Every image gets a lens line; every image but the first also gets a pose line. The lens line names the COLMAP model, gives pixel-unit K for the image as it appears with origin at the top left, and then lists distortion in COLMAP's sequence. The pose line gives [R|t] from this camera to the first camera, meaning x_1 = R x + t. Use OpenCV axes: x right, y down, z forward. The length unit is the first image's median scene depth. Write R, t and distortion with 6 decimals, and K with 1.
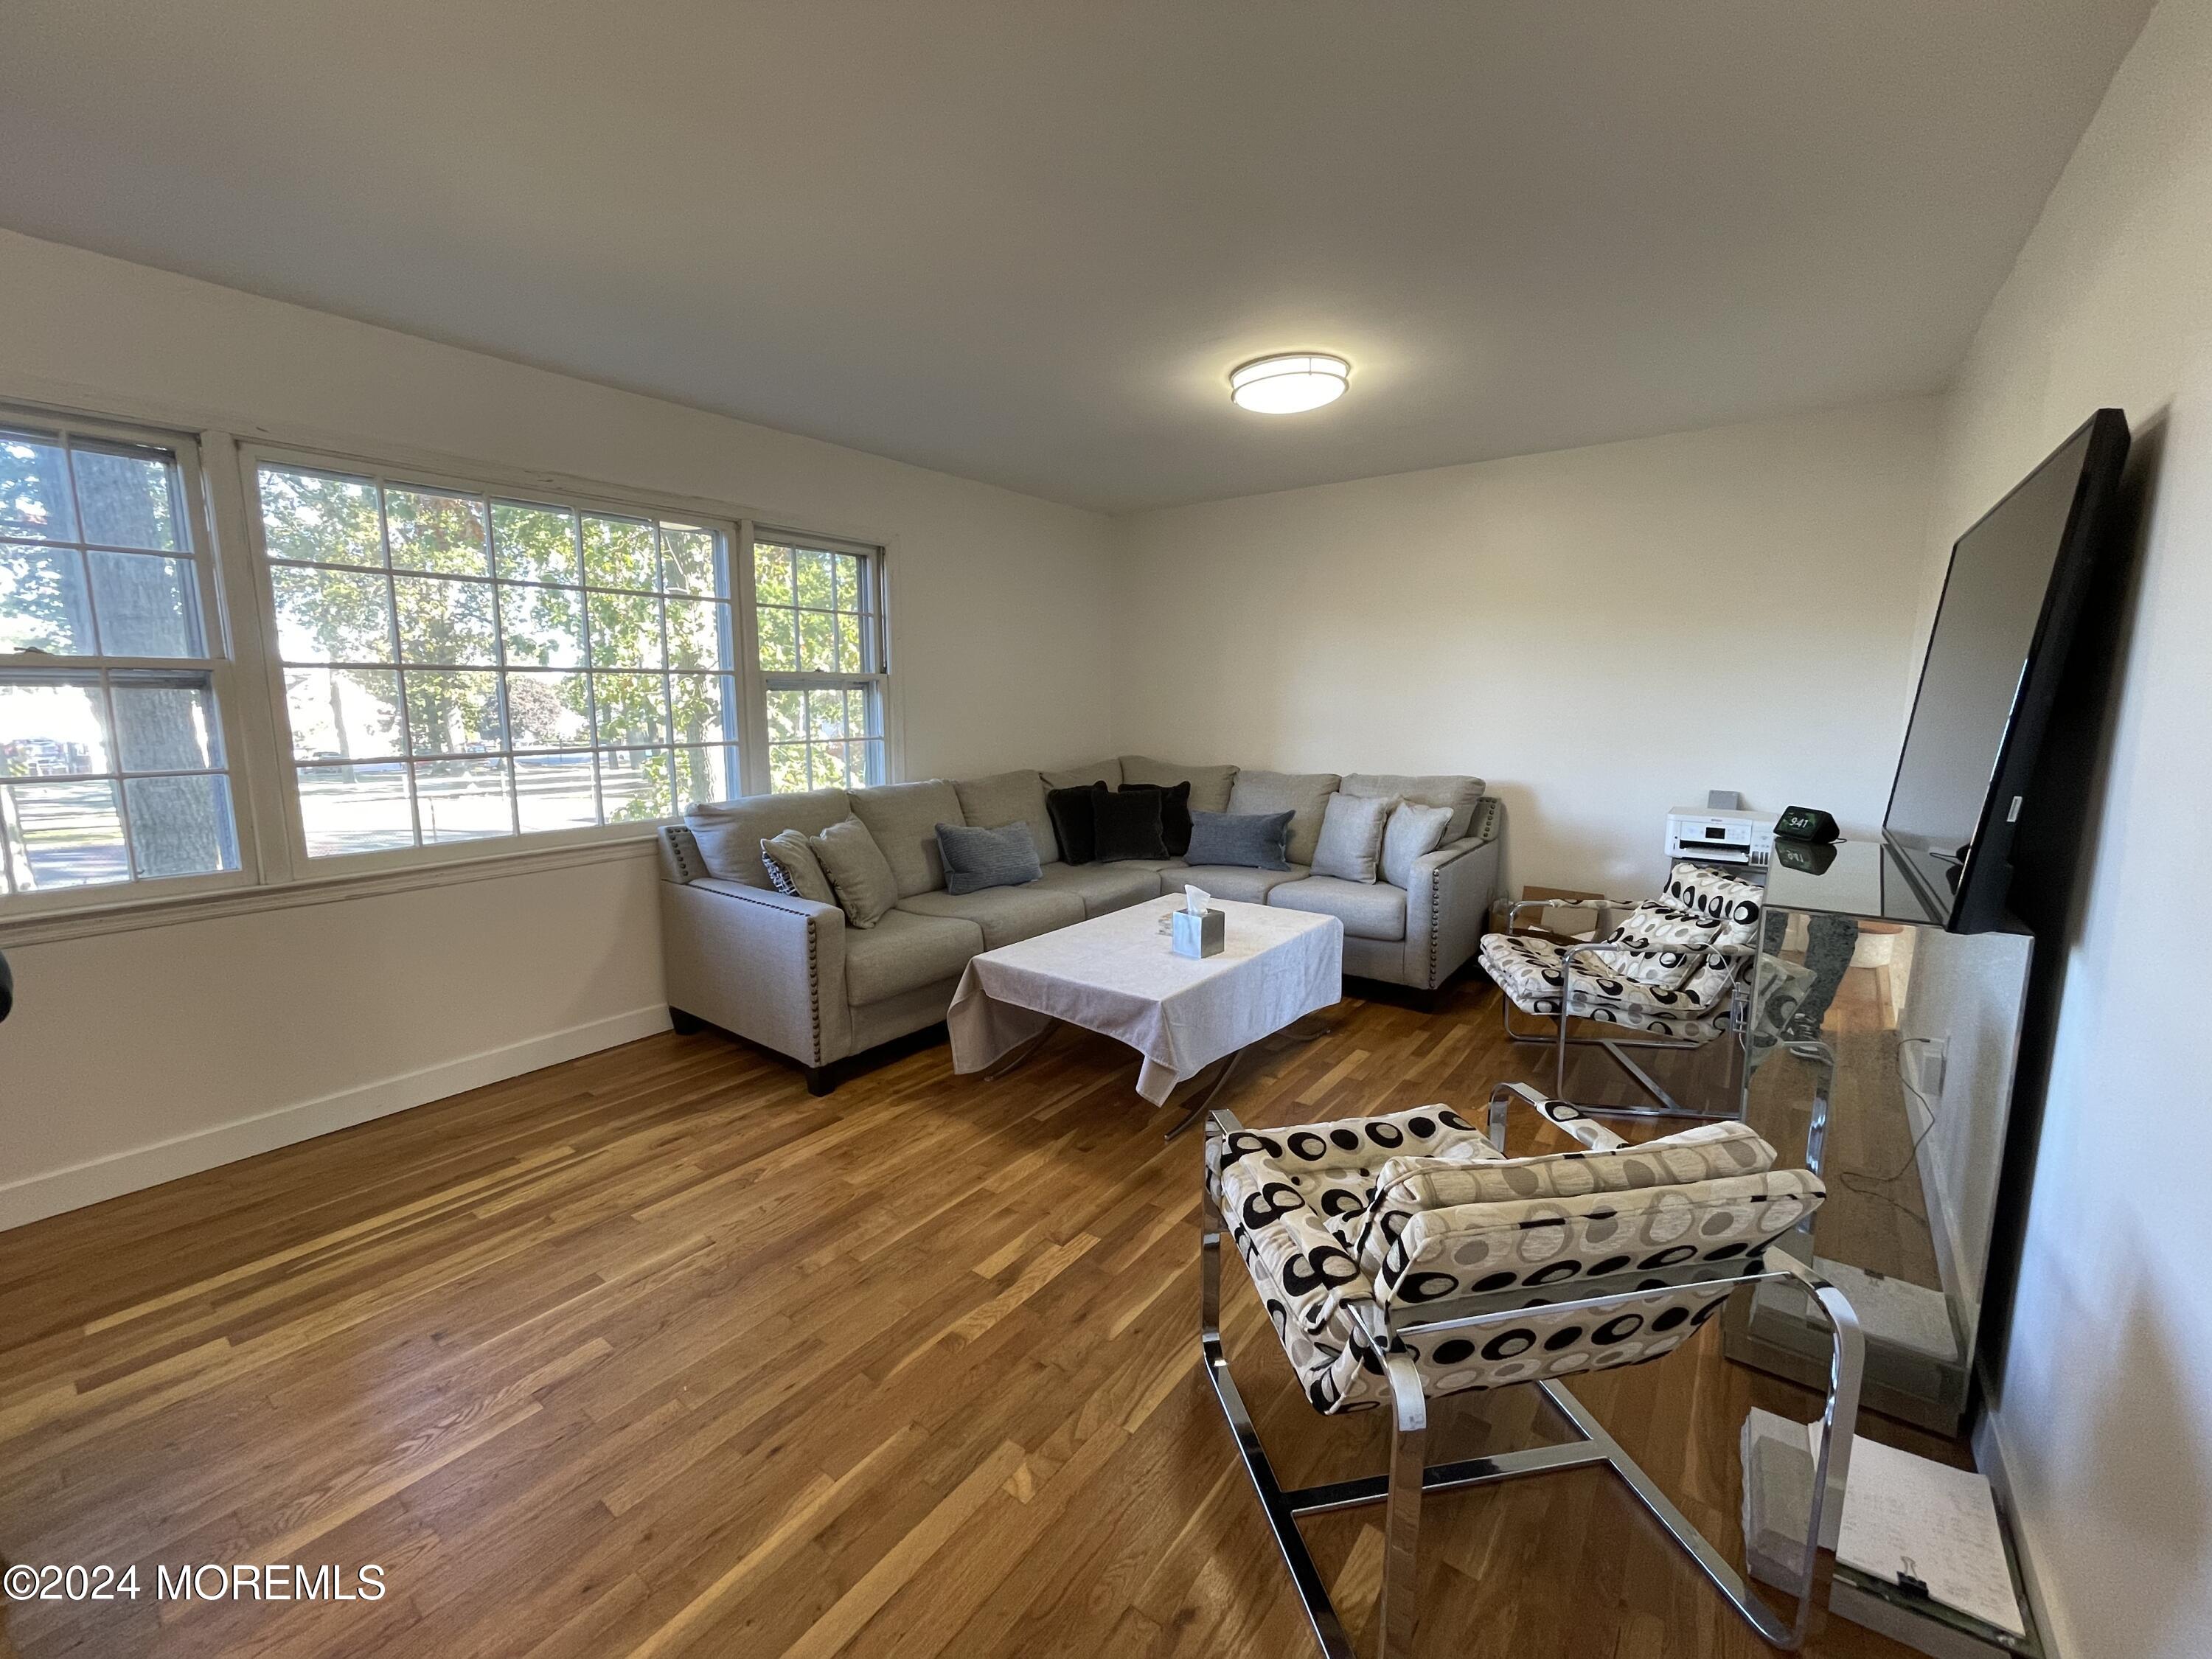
lens RADIAL K [[898.0, 0, 1103.0], [0, 898.0, 836.9], [0, 0, 1]] dist [0.001471, 0.000621]
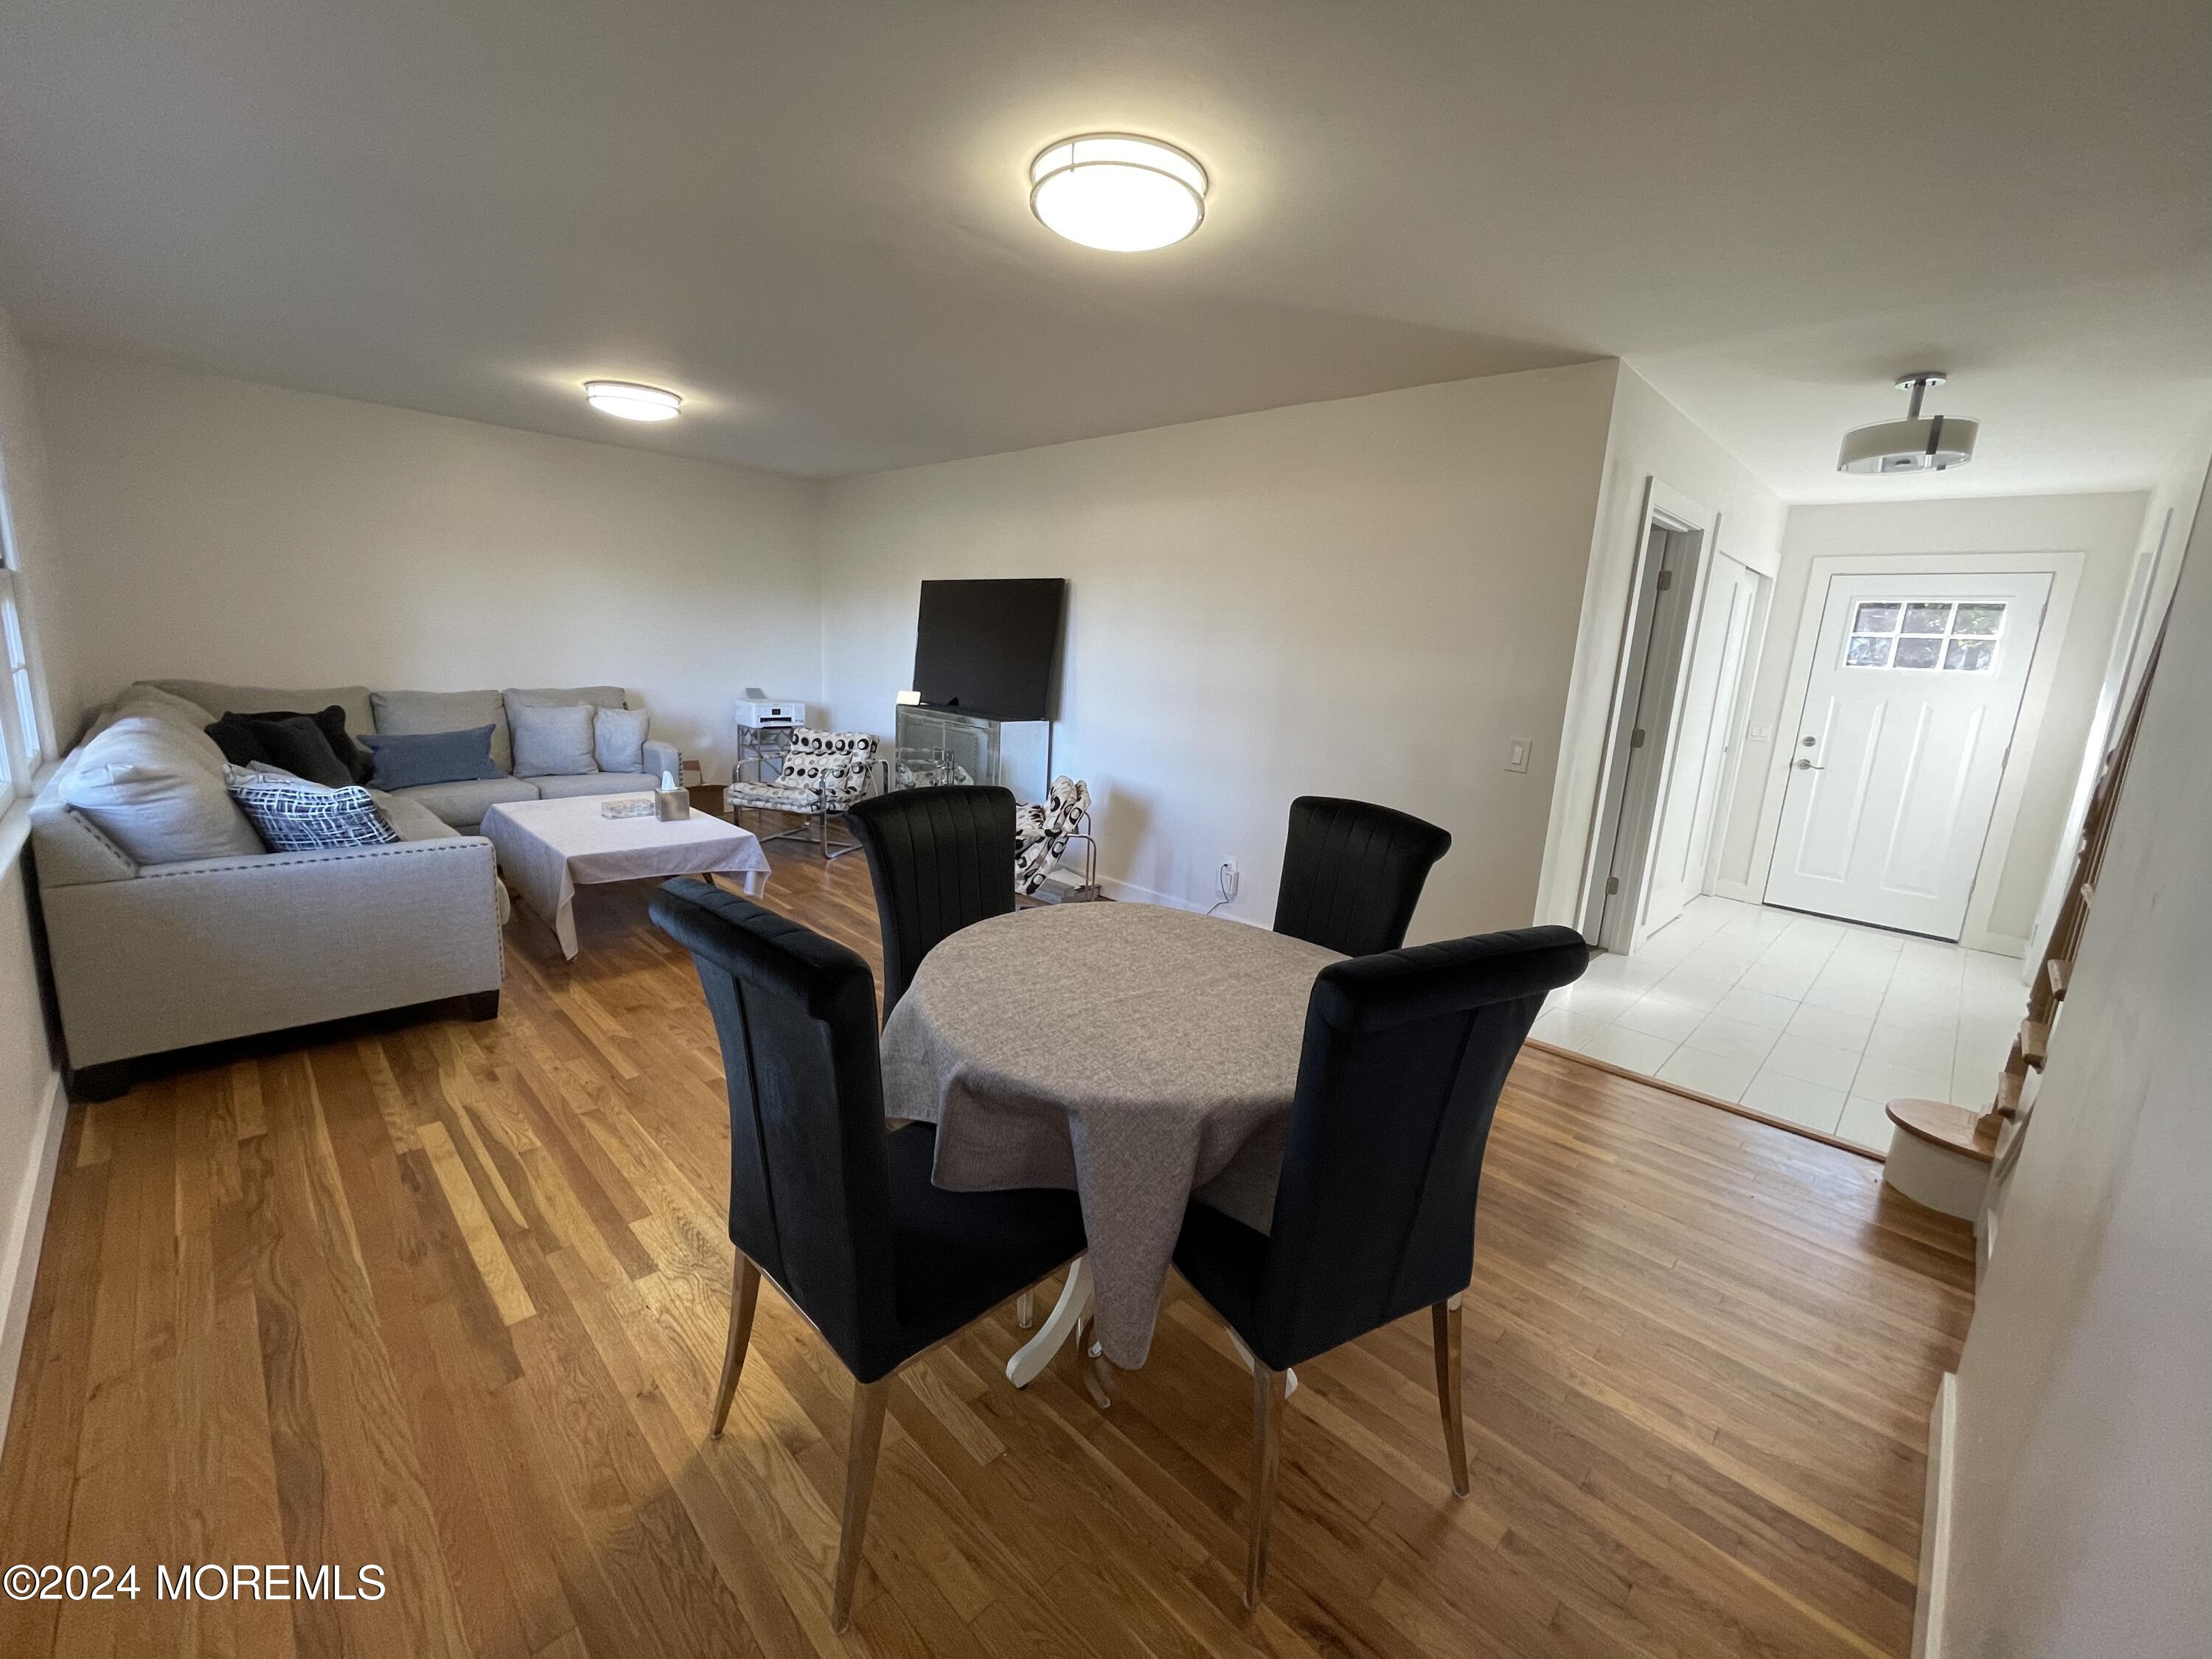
lens RADIAL K [[898.0, 0, 1103.0], [0, 898.0, 816.0], [0, 0, 1]] dist [0.001471, 0.000621]
pose [[0.130404, -0.187770, 0.973518, -1.292483], [0.086057, 0.980340, 0.177559, -0.078737], [-0.987719, 0.060624, 0.143999, 0.126921]]
